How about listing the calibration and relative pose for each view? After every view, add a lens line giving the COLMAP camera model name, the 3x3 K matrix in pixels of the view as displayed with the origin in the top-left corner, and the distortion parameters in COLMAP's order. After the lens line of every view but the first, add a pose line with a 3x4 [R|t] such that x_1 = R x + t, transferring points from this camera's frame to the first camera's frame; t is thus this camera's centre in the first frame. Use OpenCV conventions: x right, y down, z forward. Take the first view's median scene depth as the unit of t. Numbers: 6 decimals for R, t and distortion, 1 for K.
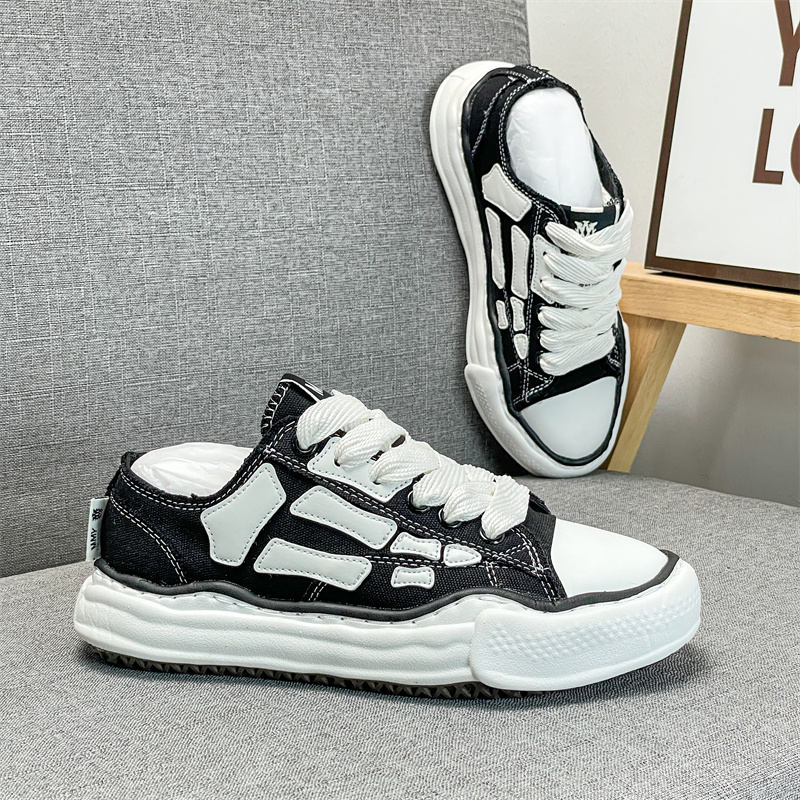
lens RADIAL K [[1700.2, 0, 407.5], [0, 1700.2, 401.2], [0, 0, 1]] dist [0.133580, -0.207151]
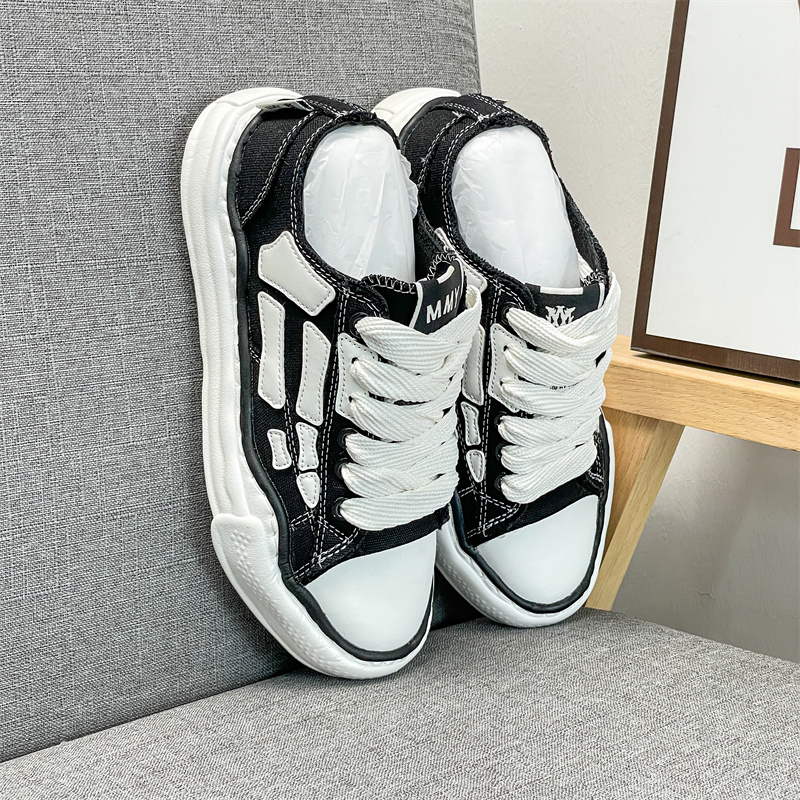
lens RADIAL K [[1701.7, 0, 413.4], [0, 1701.7, 417.0], [0, 0, 1]] dist [0.034184, 0.518622]
pose [[0.999167, -0.018579, 0.036346, 0.011977], [0.017602, 0.999480, 0.027020, -0.076415], [-0.036829, -0.026358, 0.998974, 0.248606]]
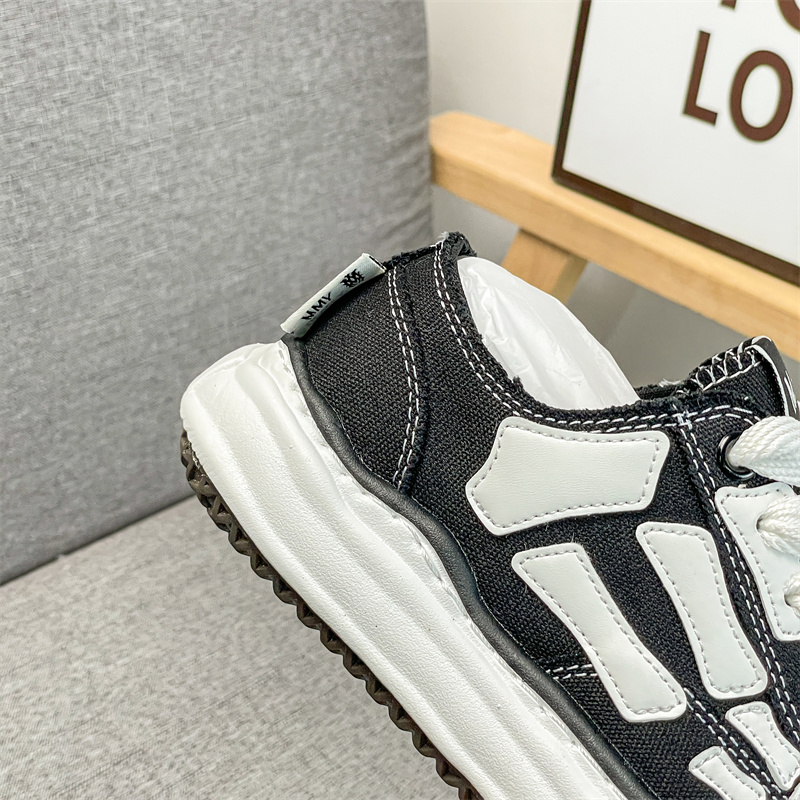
lens RADIAL K [[1701.7, 0, 413.4], [0, 1701.7, 417.0], [0, 0, 1]] dist [0.034184, 0.518622]
pose [[0.997481, -0.023057, 0.067088, 0.010363], [-0.001956, 0.936409, 0.350906, -0.291045], [-0.070913, -0.350154, 0.934004, 0.176089]]
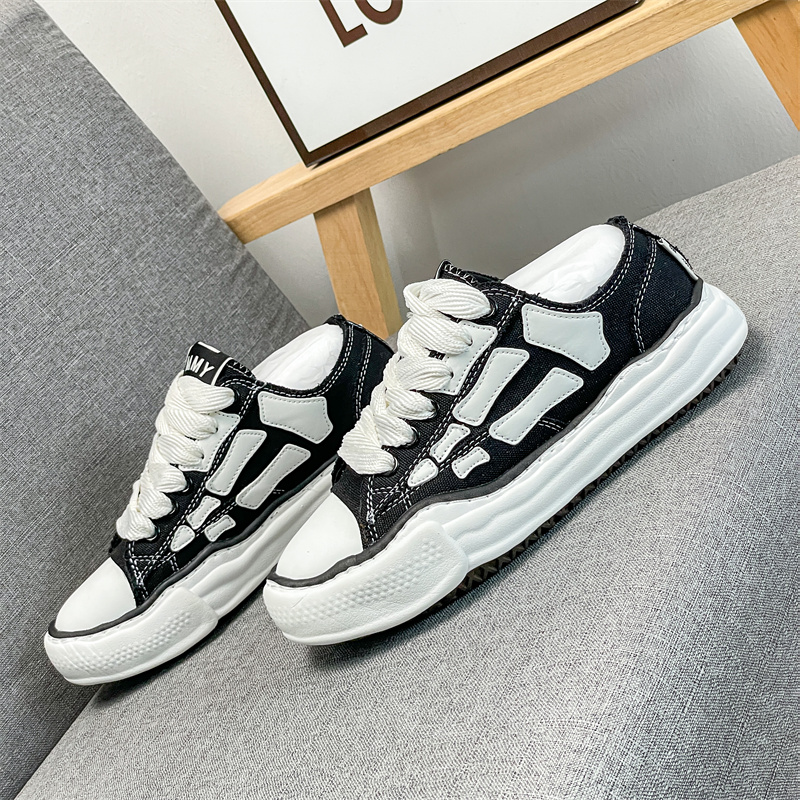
lens RADIAL K [[1701.7, 0, 413.4], [0, 1701.7, 417.0], [0, 0, 1]] dist [0.034184, 0.518622]
pose [[0.771137, -0.615943, 0.161127, -0.089607], [0.602109, 0.787784, 0.129851, -0.057718], [-0.206914, -0.003117, 0.978354, -0.085684]]
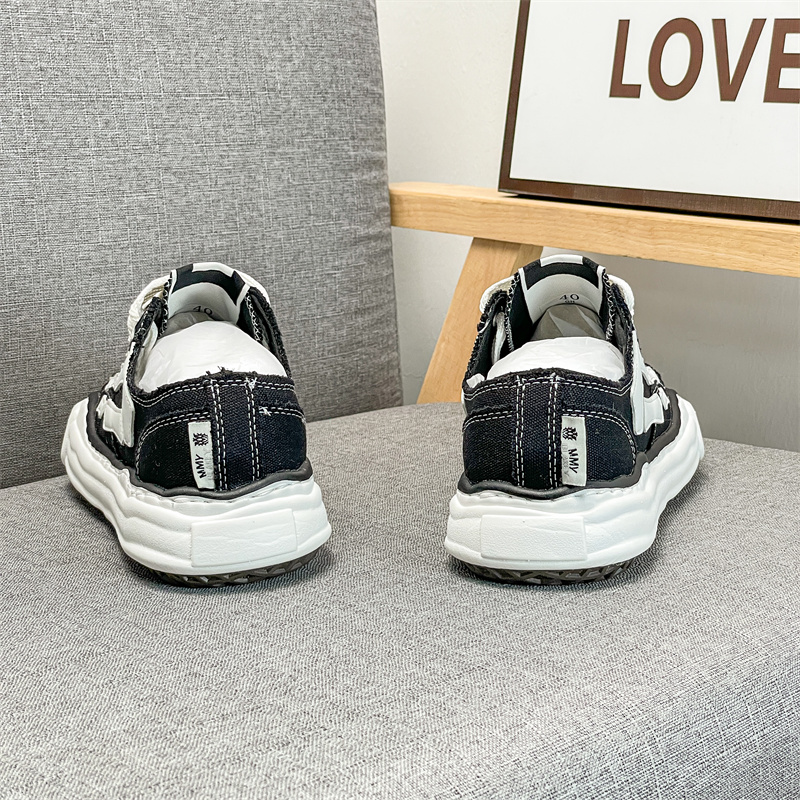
lens RADIAL K [[1700.2, 0, 407.5], [0, 1700.2, 401.2], [0, 0, 1]] dist [0.133580, -0.207151]
pose [[0.993964, -0.027237, 0.106267, -0.018305], [0.025495, 0.999518, 0.017716, 0.023715], [-0.106699, -0.014900, 0.994180, 0.056095]]
